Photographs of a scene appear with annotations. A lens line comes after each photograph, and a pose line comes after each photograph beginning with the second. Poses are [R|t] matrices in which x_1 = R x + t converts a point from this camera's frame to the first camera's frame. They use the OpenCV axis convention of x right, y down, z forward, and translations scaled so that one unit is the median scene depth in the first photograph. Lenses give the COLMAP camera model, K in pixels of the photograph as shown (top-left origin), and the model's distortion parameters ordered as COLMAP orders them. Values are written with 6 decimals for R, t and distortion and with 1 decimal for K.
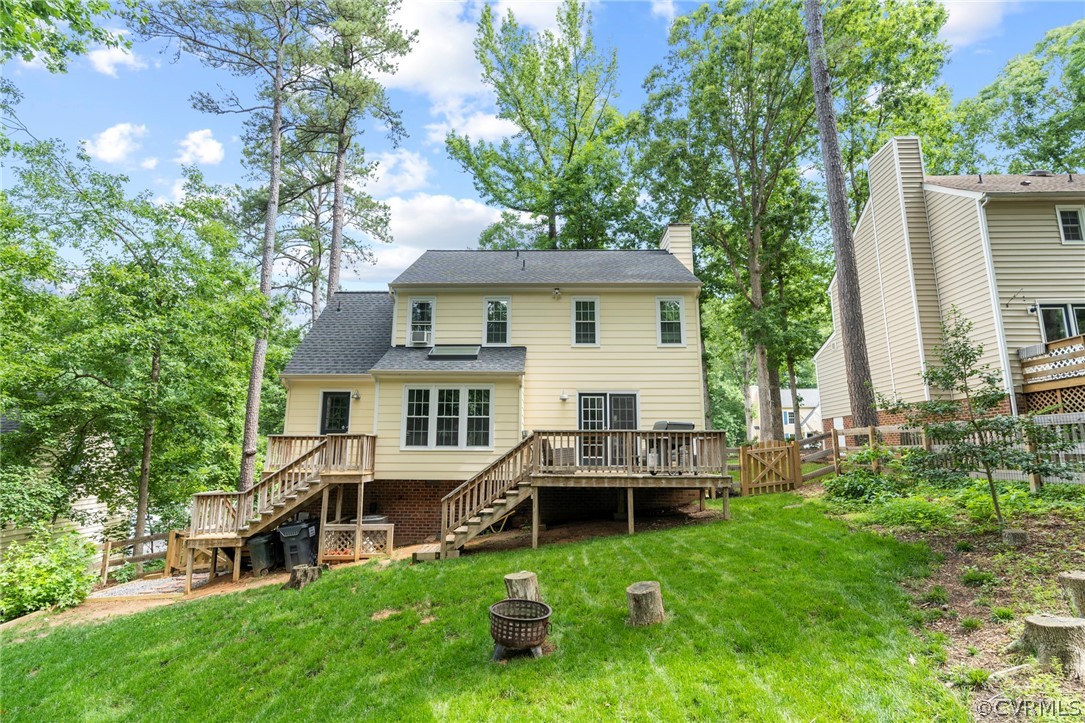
lens RADIAL K [[540.9, 0, 541.5], [0, 540.9, 360.2], [0, 0, 1]] dist [0.001234, 0.000692]
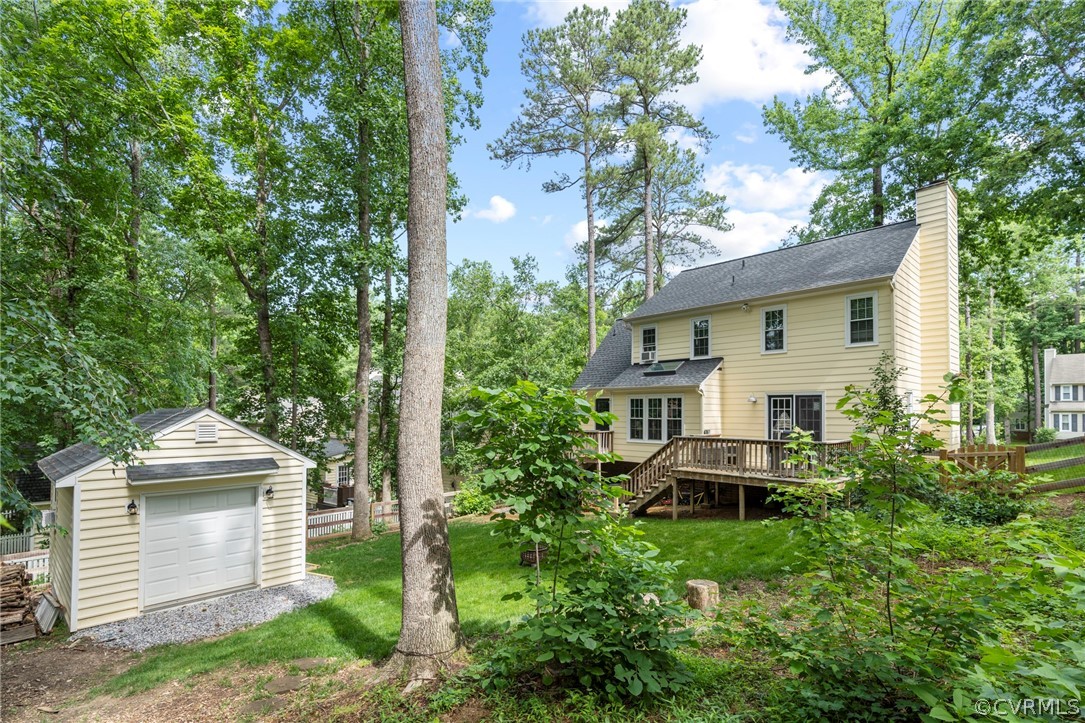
lens RADIAL K [[503.8, 0, 552.0], [0, 503.8, 408.2], [0, 0, 1]] dist [0.000664, 0.000623]
pose [[0.719573, -0.008896, -0.694360, 0.479239], [0.127531, 0.984604, 0.119547, -0.097587], [0.682606, -0.174575, 0.709628, -0.068201]]
